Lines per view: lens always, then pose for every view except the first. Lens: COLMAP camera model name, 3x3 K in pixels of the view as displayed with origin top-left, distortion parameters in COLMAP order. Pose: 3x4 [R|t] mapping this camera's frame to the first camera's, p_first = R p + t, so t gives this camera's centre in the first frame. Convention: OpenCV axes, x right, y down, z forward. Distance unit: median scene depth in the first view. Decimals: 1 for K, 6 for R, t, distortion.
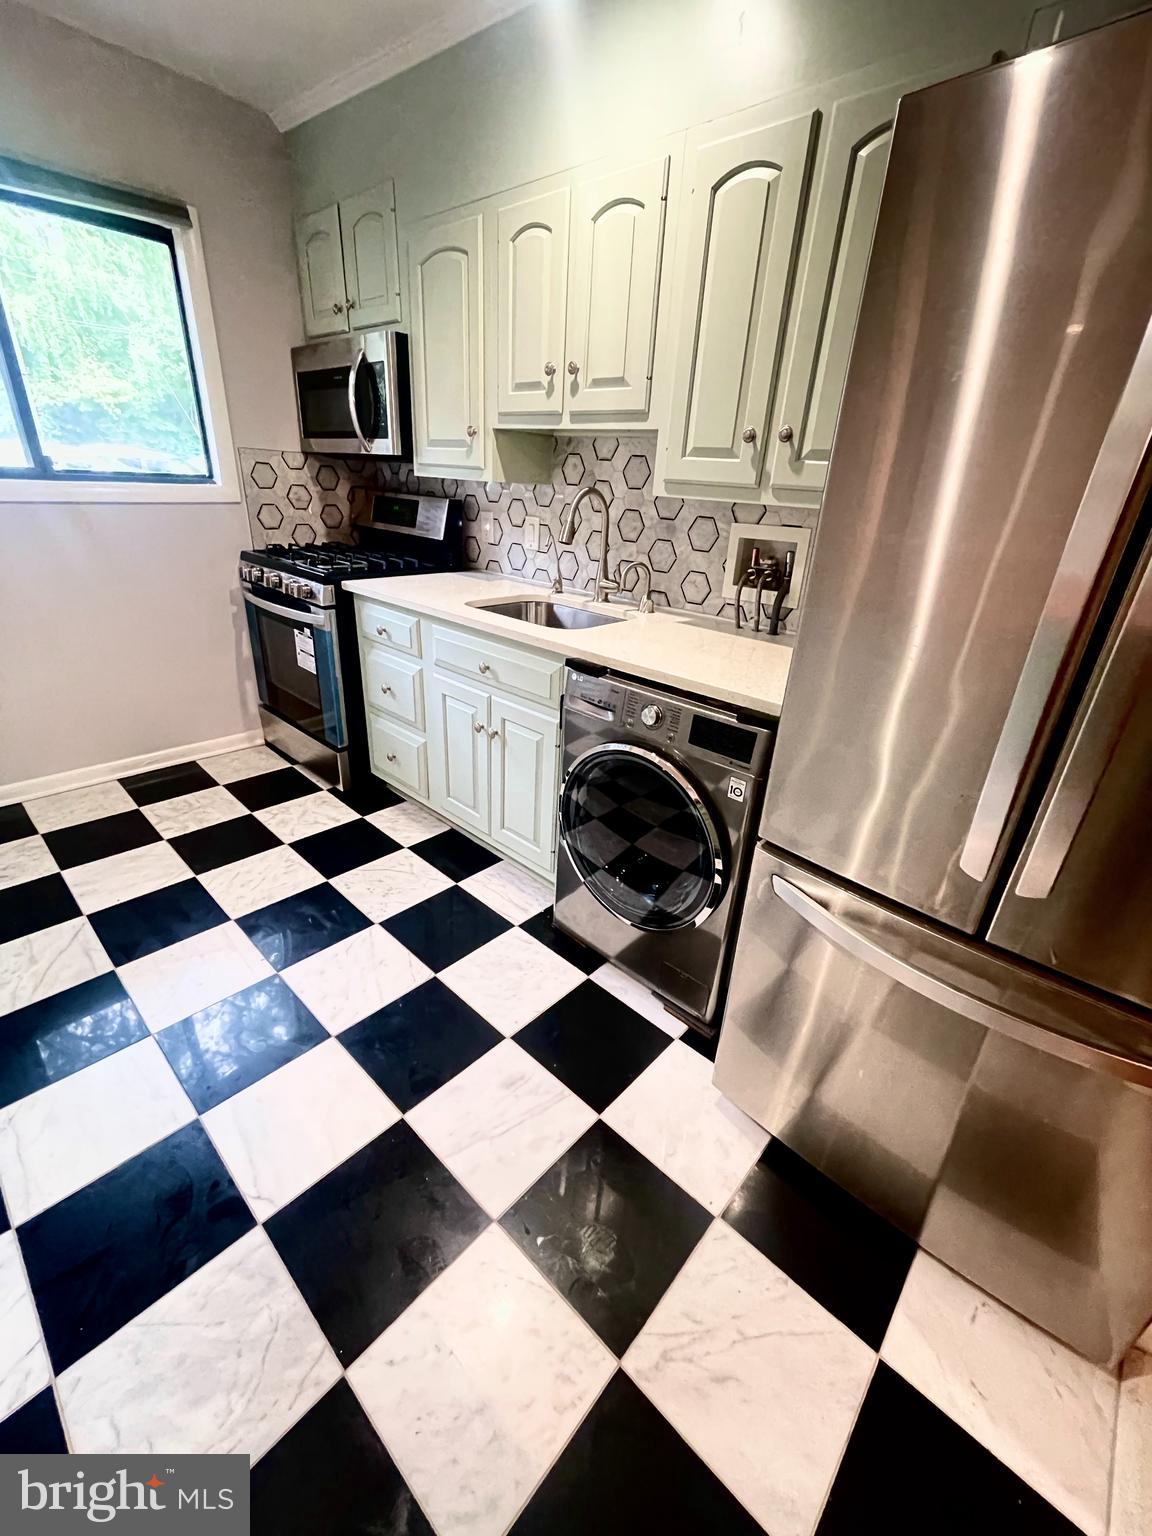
lens RADIAL K [[623.5, 0, 581.0], [0, 623.5, 759.8], [0, 0, 1]] dist [0.002180, -0.000054]
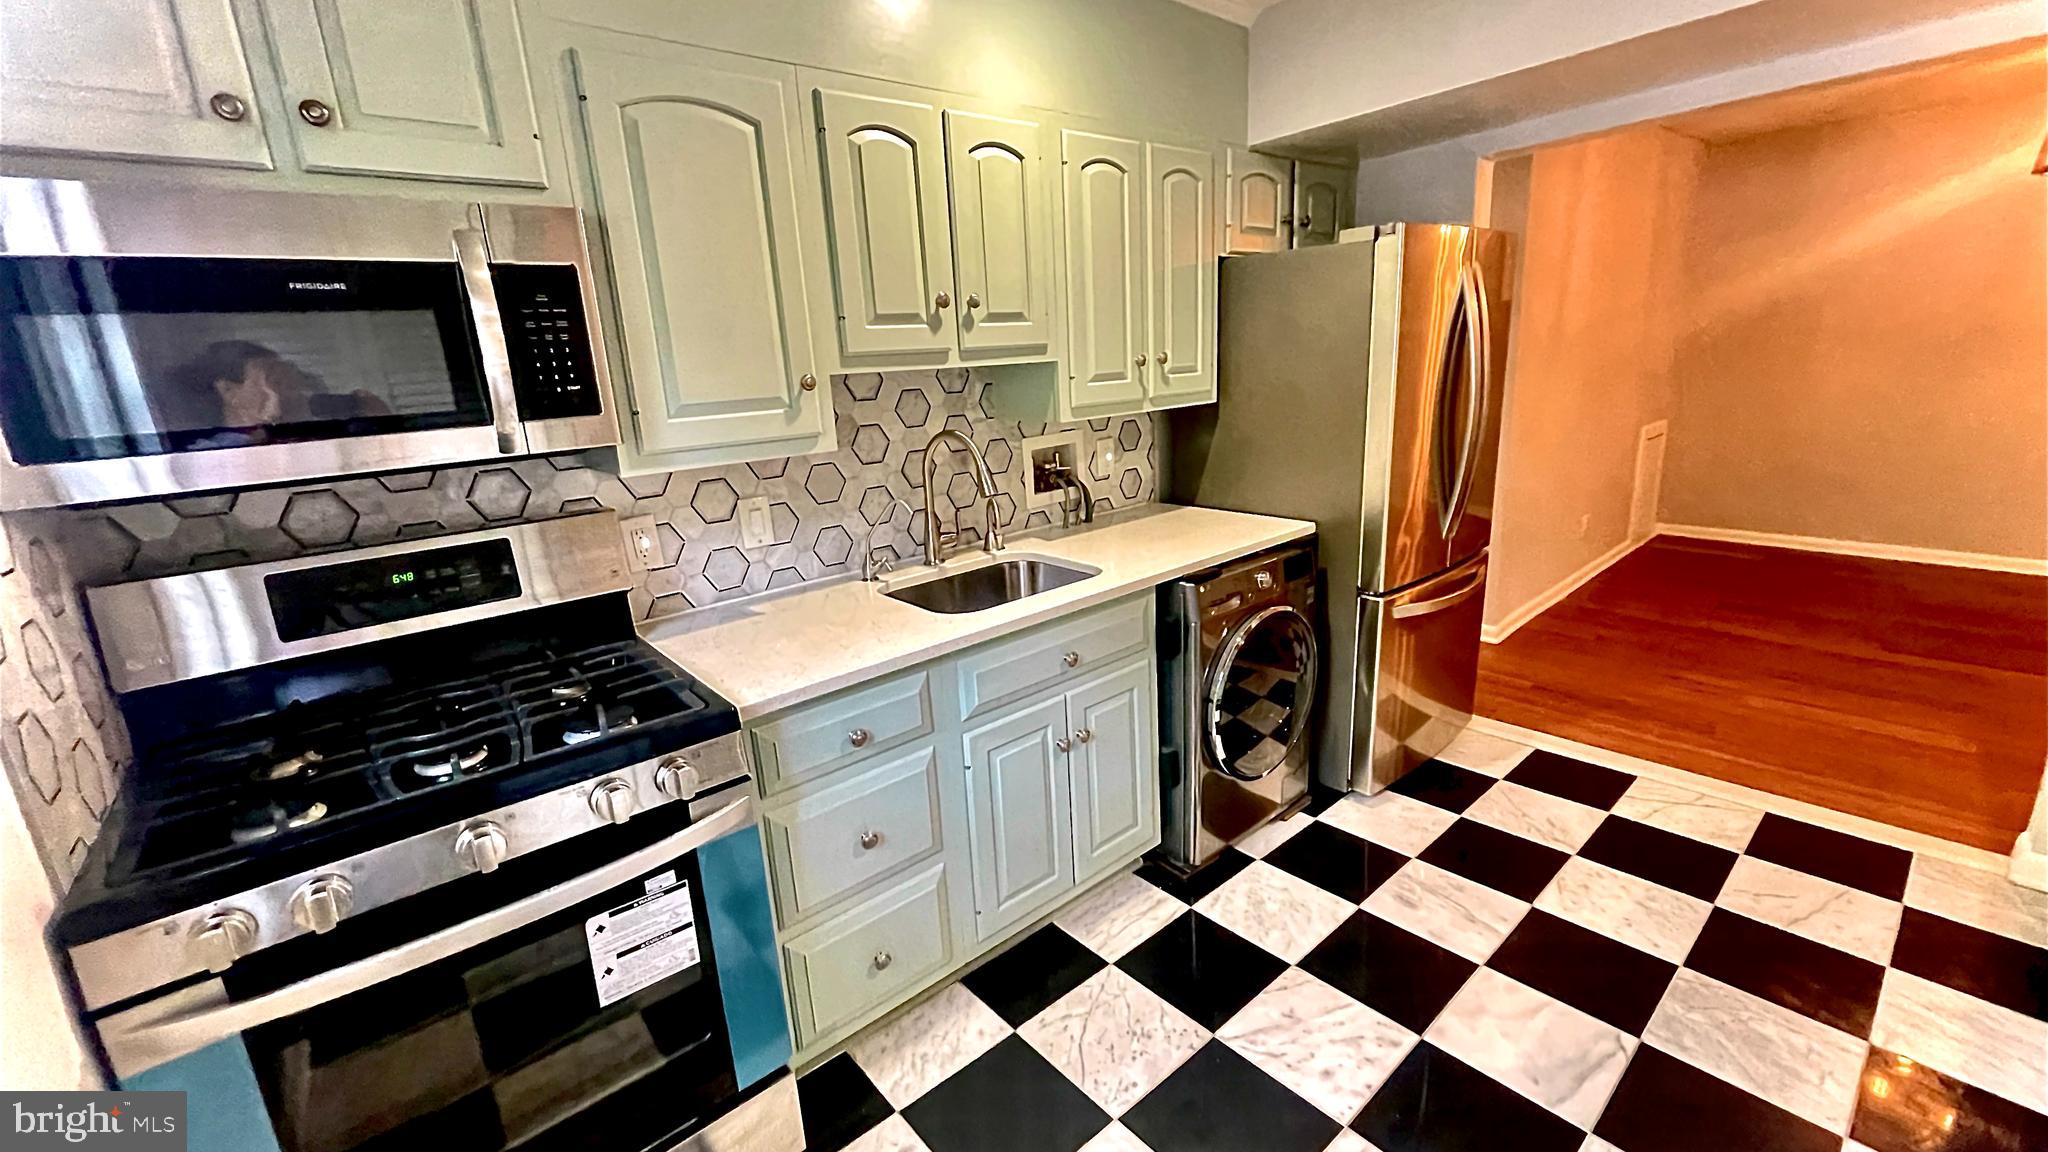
lens RADIAL K [[832.0, 0, 1018.3], [0, 832.0, 566.3], [0, 0, 1]] dist [-0.002329, -0.000046]
pose [[0.124871, -0.309823, 0.942559, -1.108636], [0.462925, 0.858445, 0.220846, -0.513403], [-0.877558, 0.408757, 0.250620, 0.770066]]
